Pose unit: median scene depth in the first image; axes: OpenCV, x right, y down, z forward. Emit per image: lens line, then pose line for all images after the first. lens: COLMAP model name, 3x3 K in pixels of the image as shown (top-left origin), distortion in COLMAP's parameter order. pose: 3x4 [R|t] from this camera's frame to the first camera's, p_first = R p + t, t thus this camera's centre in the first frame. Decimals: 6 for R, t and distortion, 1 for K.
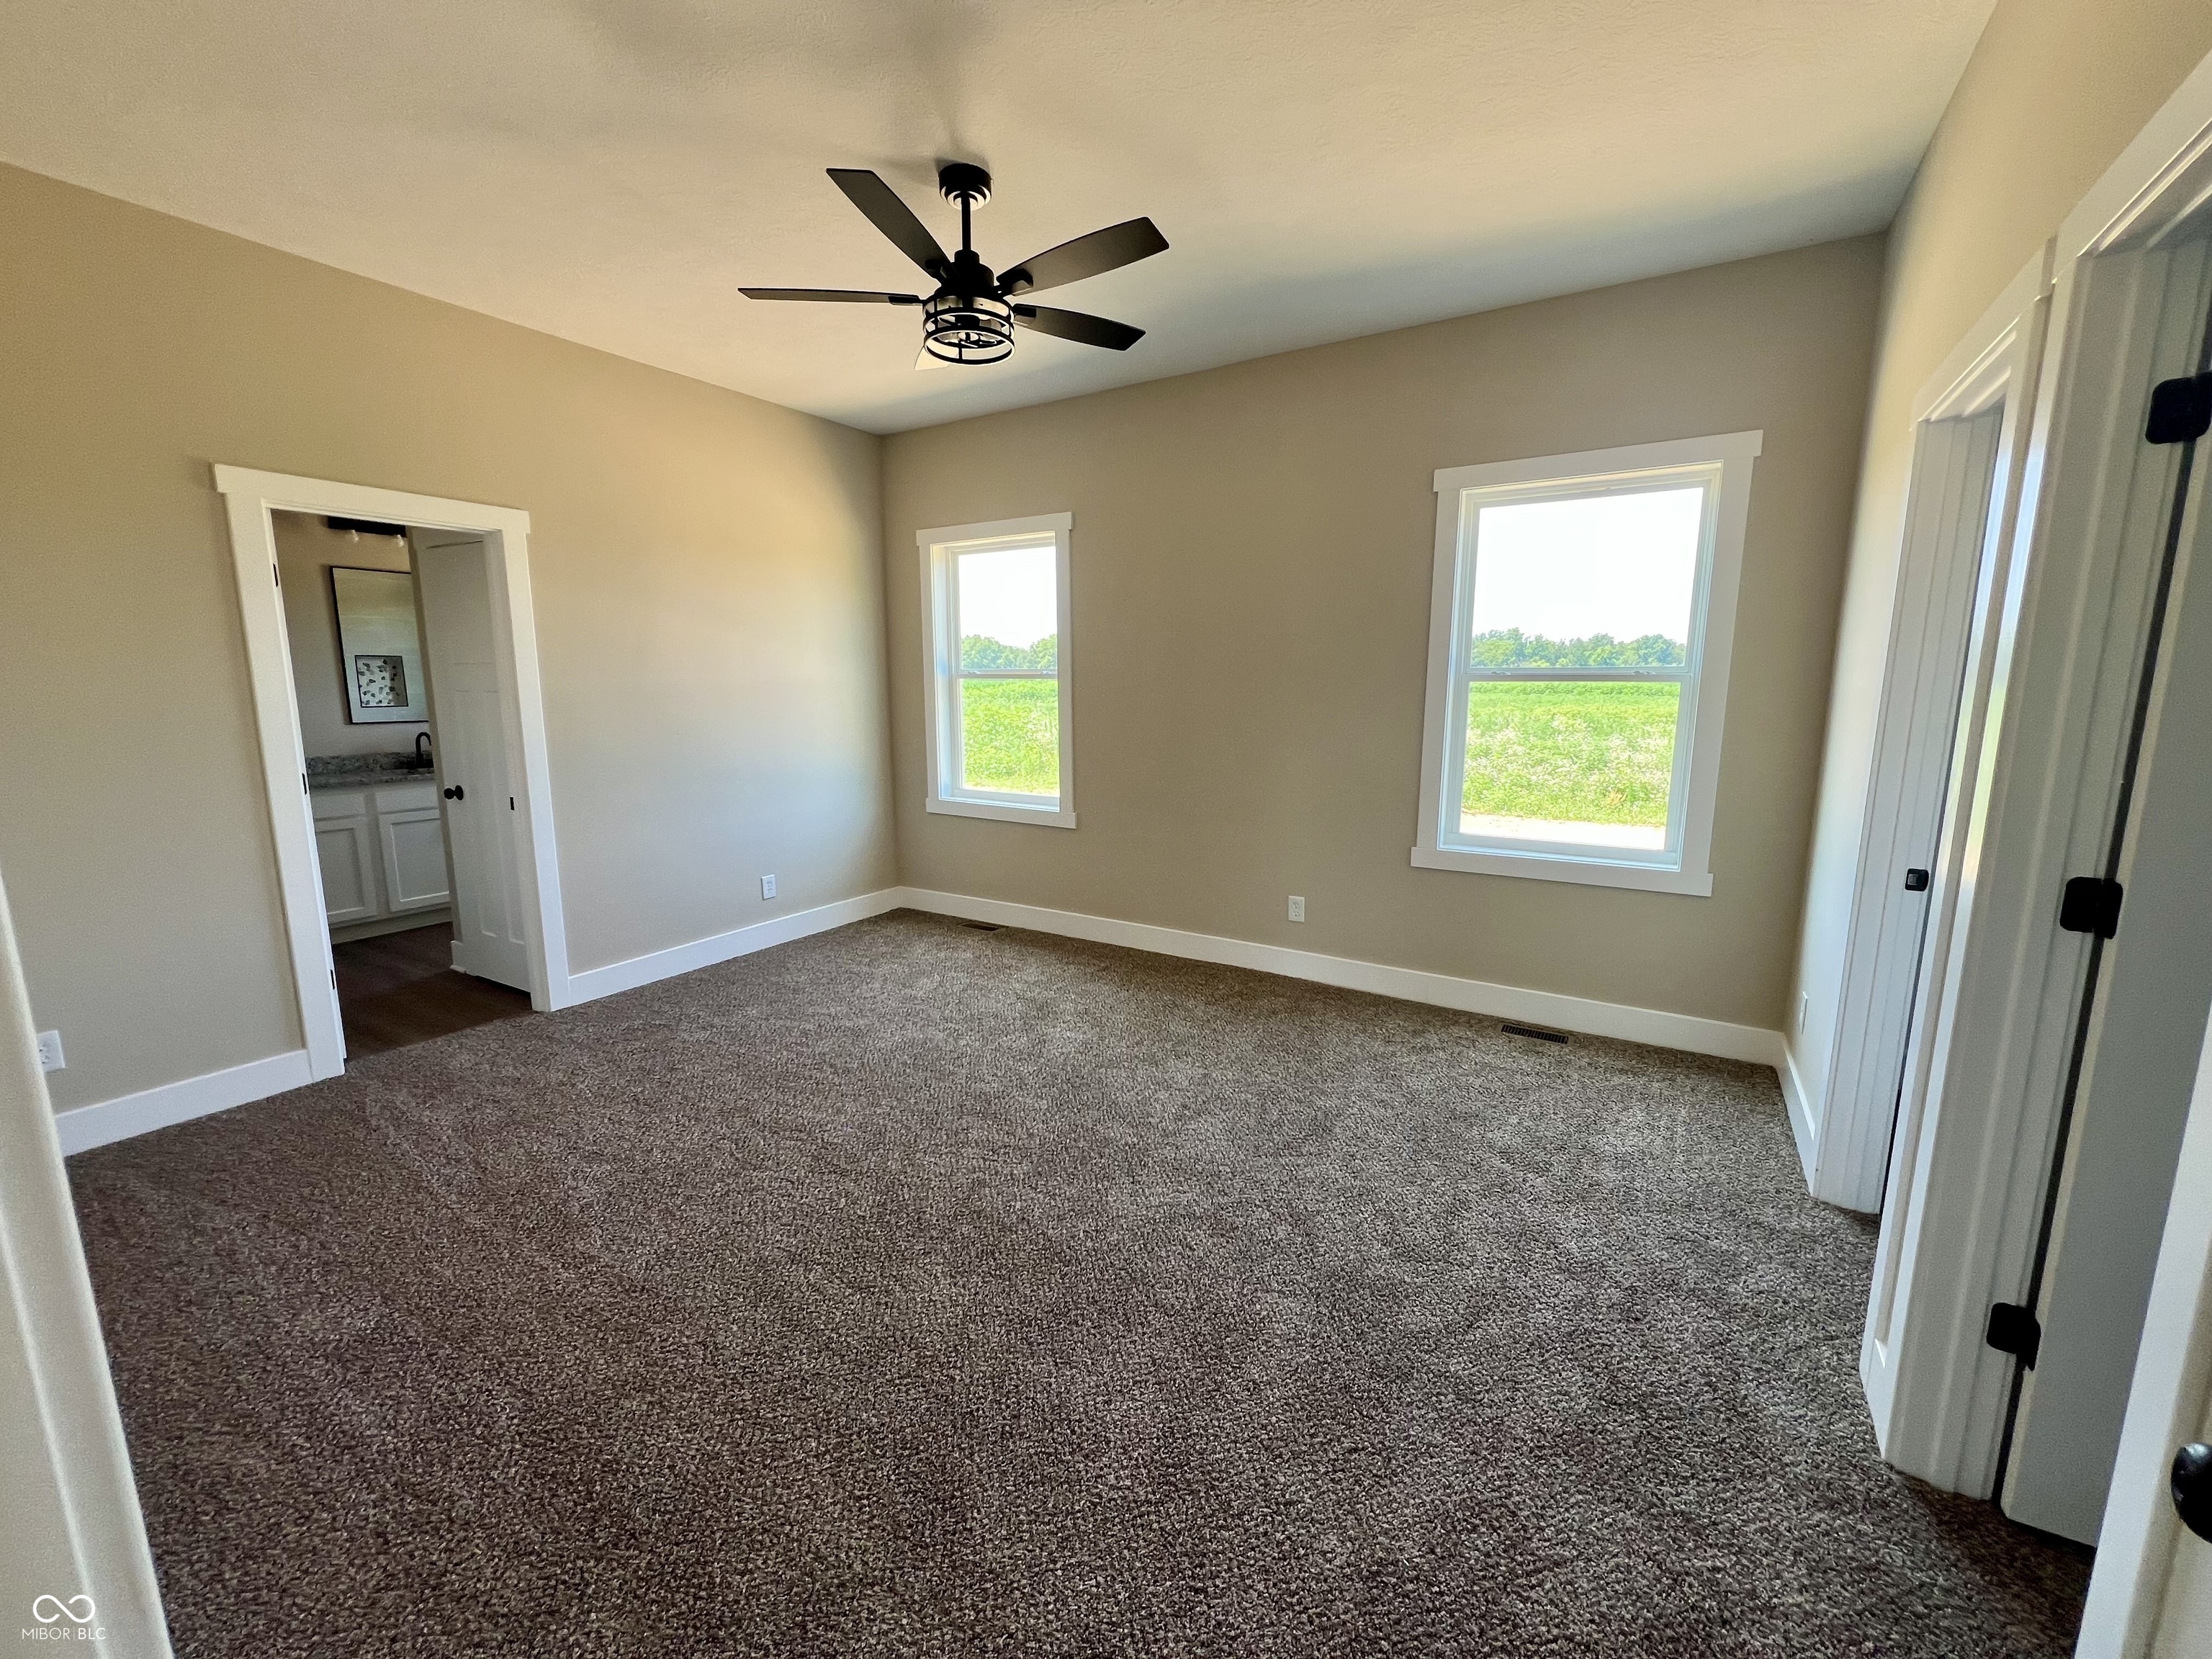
lens RADIAL K [[890.8, 0, 1107.4], [0, 890.8, 822.6], [0, 0, 1]] dist [0.003176, 0.000555]
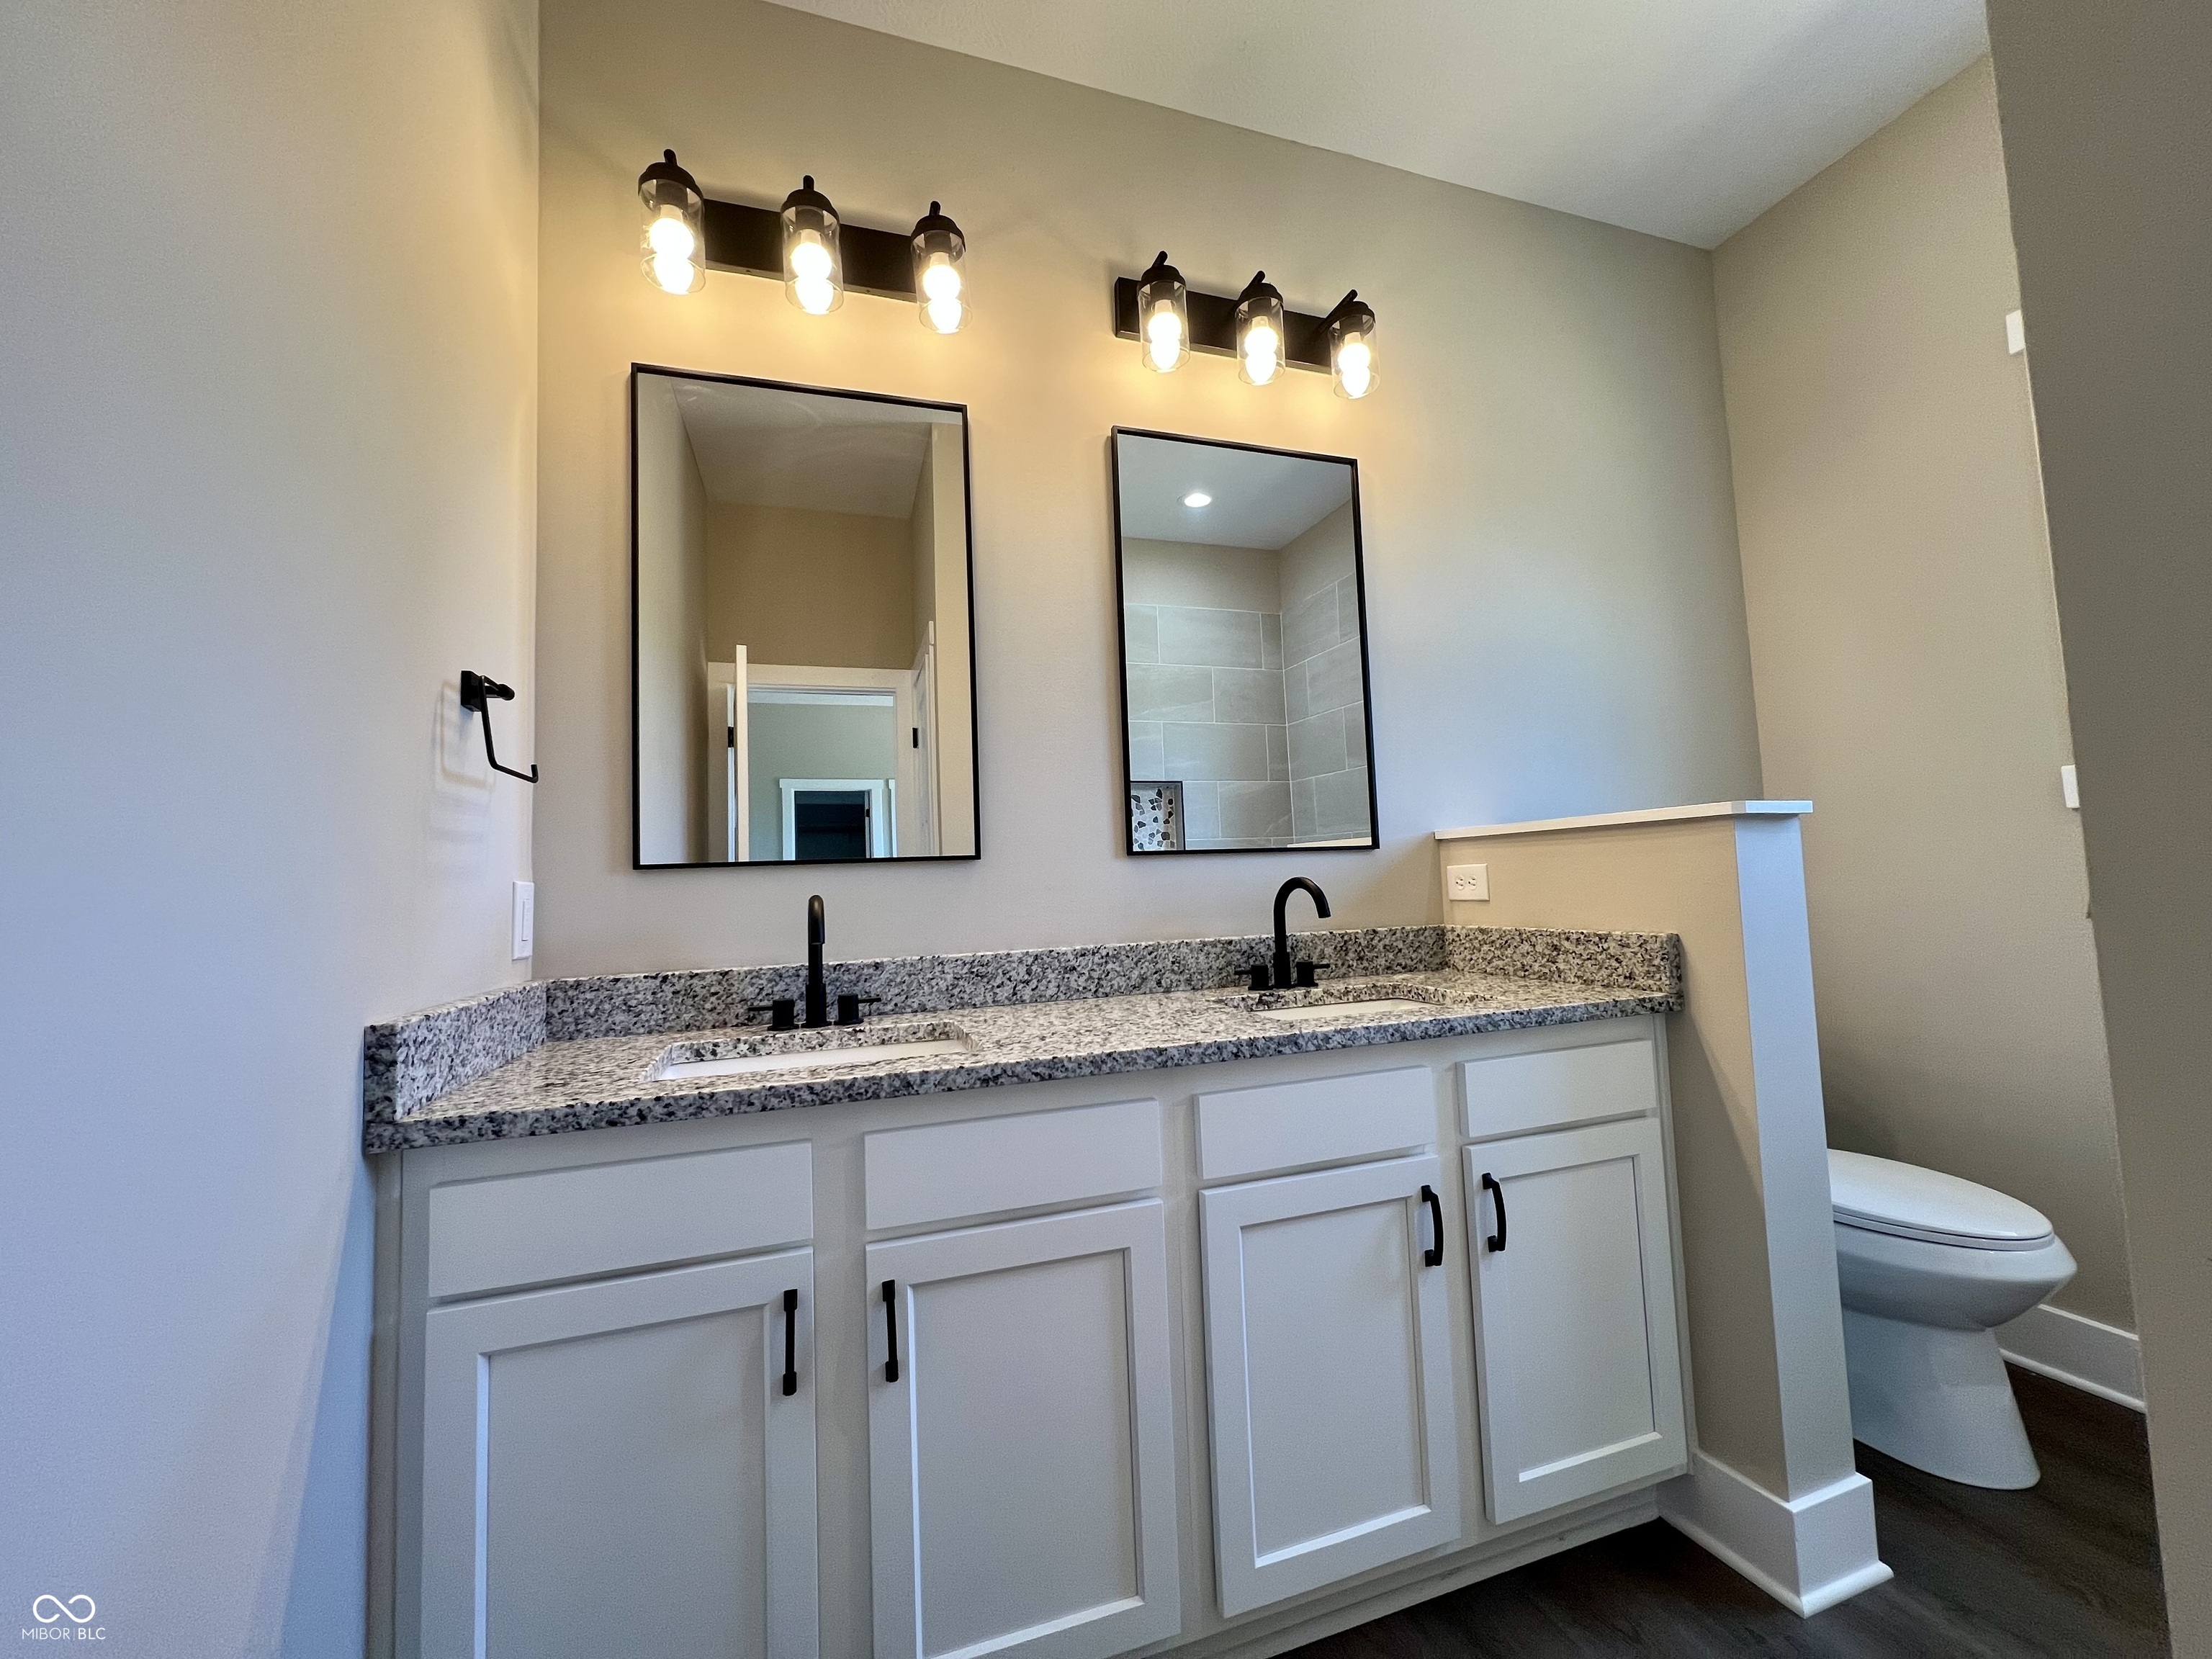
lens RADIAL K [[882.6, 0, 1100.3], [0, 882.6, 831.4], [0, 0, 1]] dist [0.002124, 0.000340]
pose [[0.767631, -0.067993, -0.637275, -0.612488], [-0.068239, 0.980033, -0.186760, -0.052966], [0.637249, 0.186850, 0.747664, 0.707581]]
